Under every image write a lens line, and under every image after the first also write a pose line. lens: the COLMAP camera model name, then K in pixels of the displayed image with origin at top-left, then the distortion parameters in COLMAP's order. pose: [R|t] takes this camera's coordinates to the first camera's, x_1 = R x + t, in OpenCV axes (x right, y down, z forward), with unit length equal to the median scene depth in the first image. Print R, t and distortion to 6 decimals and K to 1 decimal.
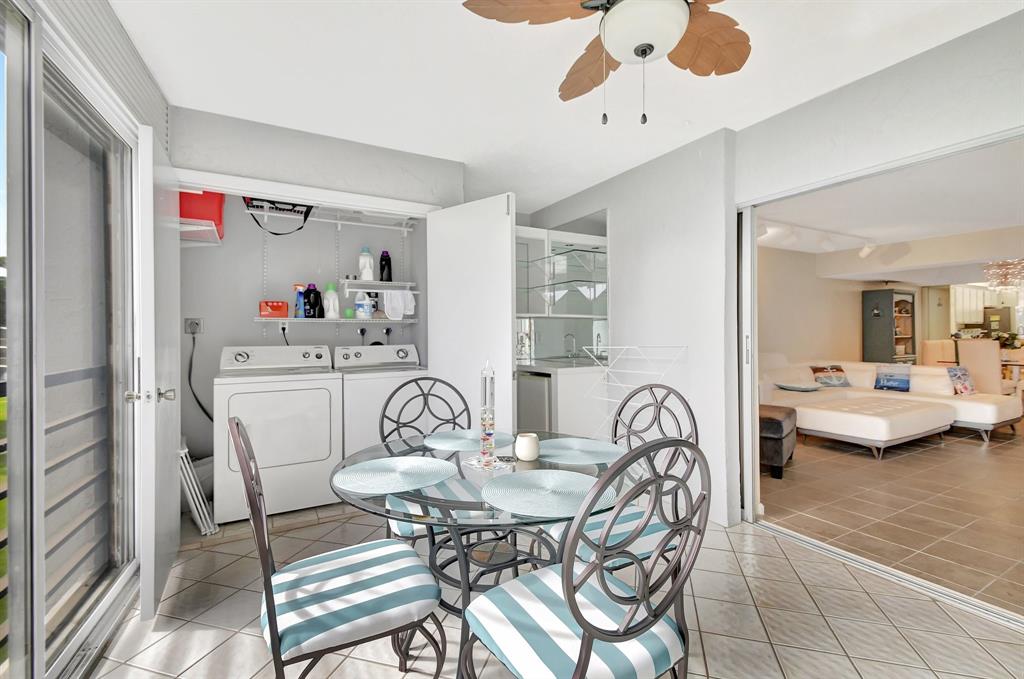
lens RADIAL K [[429.8, 0, 515.0], [0, 429.8, 341.9], [0, 0, 1]] dist [-0.013120, -0.000004]
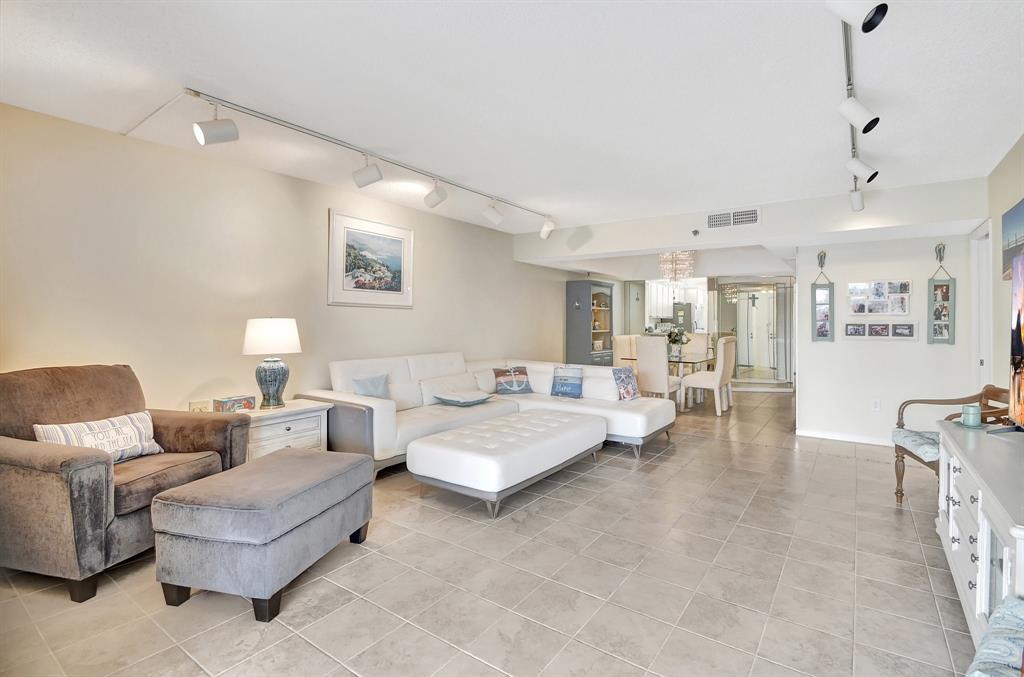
lens RADIAL K [[470.2, 0, 513.4], [0, 470.2, 332.2], [0, 0, 1]] dist [-0.007098, -0.005584]
pose [[0.891034, -0.000216, 0.453937, 0.325982], [0.000459, 1.000000, -0.000426, -0.012034], [-0.453937, 0.000588, 0.891034, 0.190791]]
